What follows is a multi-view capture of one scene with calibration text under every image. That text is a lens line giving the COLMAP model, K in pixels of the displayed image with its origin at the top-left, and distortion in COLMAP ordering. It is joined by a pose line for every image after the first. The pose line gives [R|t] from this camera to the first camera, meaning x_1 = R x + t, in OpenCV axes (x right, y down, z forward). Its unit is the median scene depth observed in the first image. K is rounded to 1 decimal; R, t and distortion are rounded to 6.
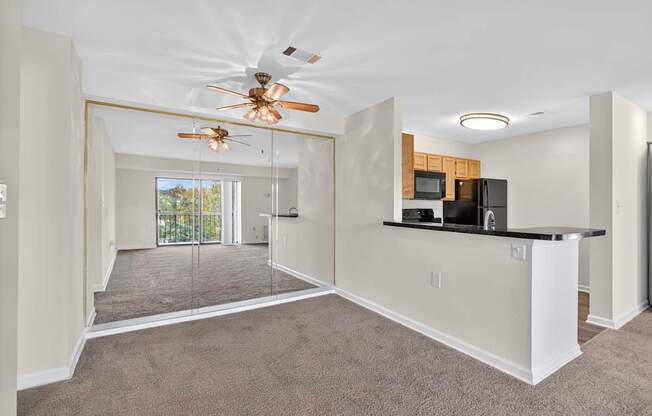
lens RADIAL K [[317.0, 0, 328.5], [0, 317.0, 212.2], [0, 0, 1]] dist [-0.003016, -0.000194]
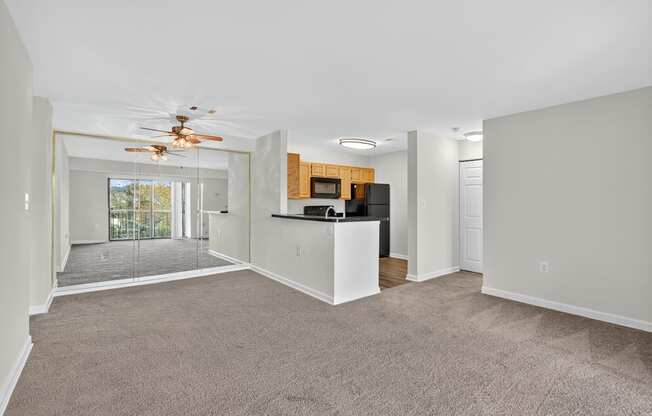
lens RADIAL K [[317.0, 0, 331.5], [0, 317.0, 206.9], [0, 0, 1]] dist [-0.003016, -0.000194]
pose [[0.993741, -0.003947, 0.111635, 0.196764], [0.005022, 0.999944, -0.009352, 0.006509], [-0.111592, 0.009854, 0.993705, -0.339953]]
